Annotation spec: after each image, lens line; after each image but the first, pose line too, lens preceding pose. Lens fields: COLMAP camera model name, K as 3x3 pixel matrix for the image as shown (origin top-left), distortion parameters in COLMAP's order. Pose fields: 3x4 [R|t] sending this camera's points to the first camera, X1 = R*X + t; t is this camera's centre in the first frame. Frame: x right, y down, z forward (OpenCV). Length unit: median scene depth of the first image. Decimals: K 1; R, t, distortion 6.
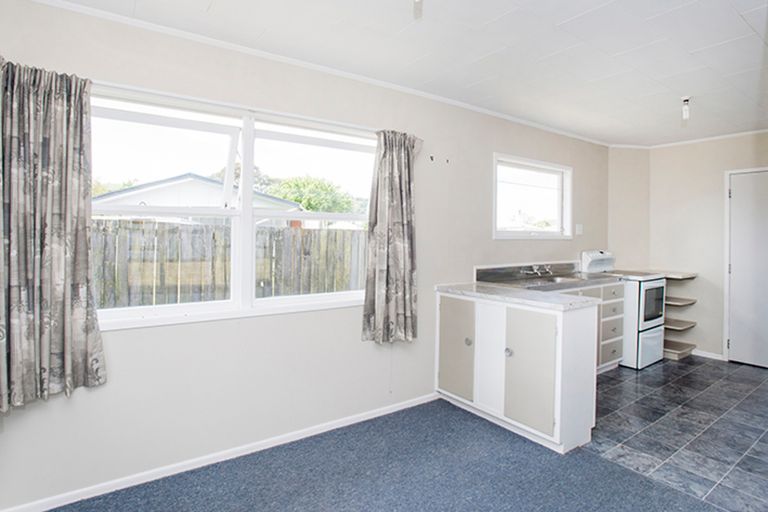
lens RADIAL K [[423.3, 0, 375.5], [0, 423.3, 236.2], [0, 0, 1]] dist [-0.026482, 0.005101]
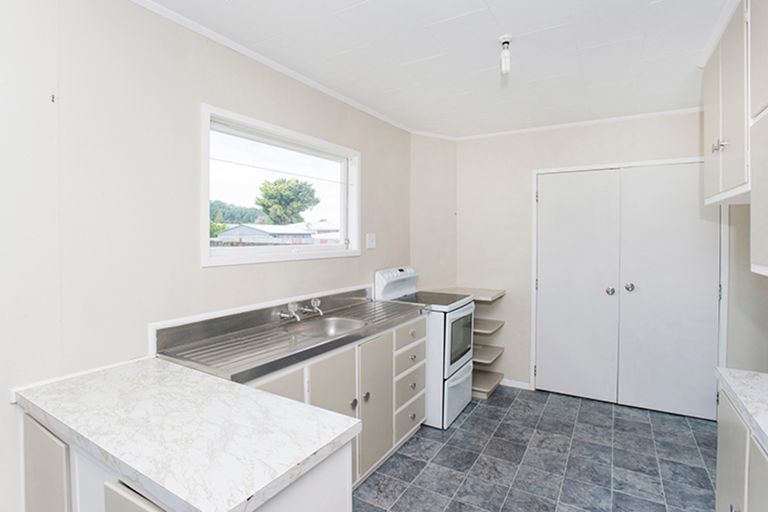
lens RADIAL K [[391.0, 0, 385.6], [0, 391.0, 250.7], [0, 0, 1]] dist [-0.037781, 0.015428]
pose [[0.920366, -0.021631, 0.390460, 0.255613], [0.008563, 0.999344, 0.035178, -0.022602], [-0.390965, -0.029033, 0.919948, 0.392768]]
